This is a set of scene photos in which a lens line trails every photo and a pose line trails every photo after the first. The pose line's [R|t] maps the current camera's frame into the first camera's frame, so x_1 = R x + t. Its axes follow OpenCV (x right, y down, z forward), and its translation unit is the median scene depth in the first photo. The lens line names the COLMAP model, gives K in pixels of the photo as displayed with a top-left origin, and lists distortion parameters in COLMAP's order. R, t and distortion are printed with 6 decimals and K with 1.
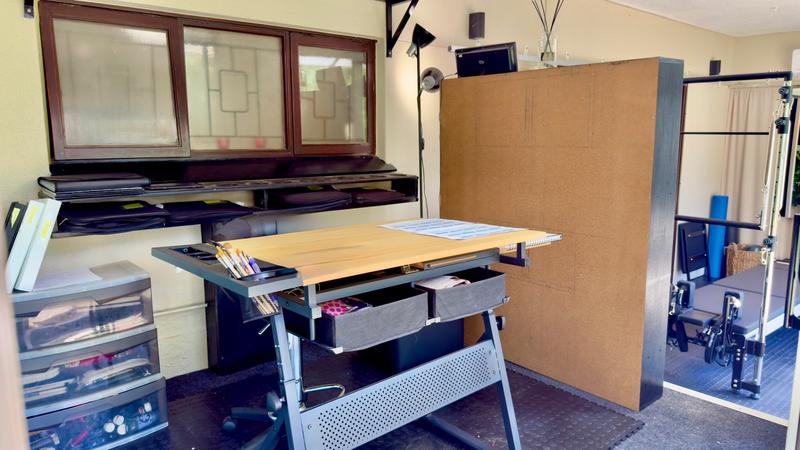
lens RADIAL K [[579.6, 0, 400.0], [0, 579.6, 225.0], [0, 0, 1]] dist [0.000090, -0.000113]
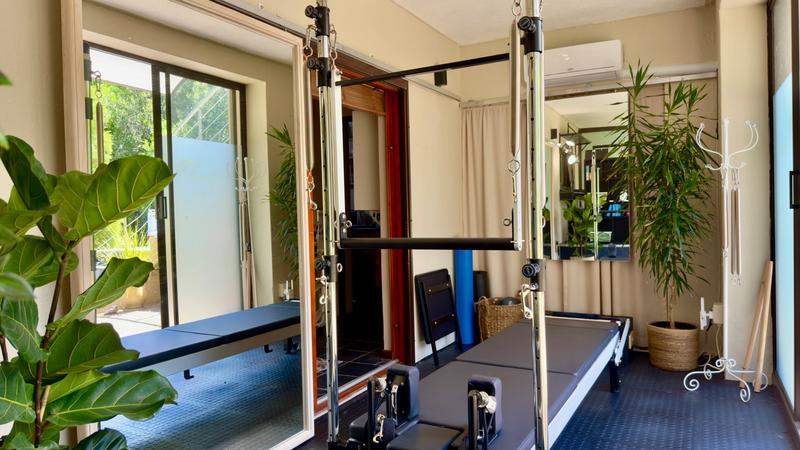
lens RADIAL K [[570.9, 0, 400.0], [0, 570.9, 225.0], [0, 0, 1]] dist [0.114639, 0.000106]
pose [[0.929912, -0.033538, 0.366250, 0.309612], [0.084752, 0.988573, -0.124660, 0.036093], [-0.357884, 0.146963, 0.922129, 0.509969]]
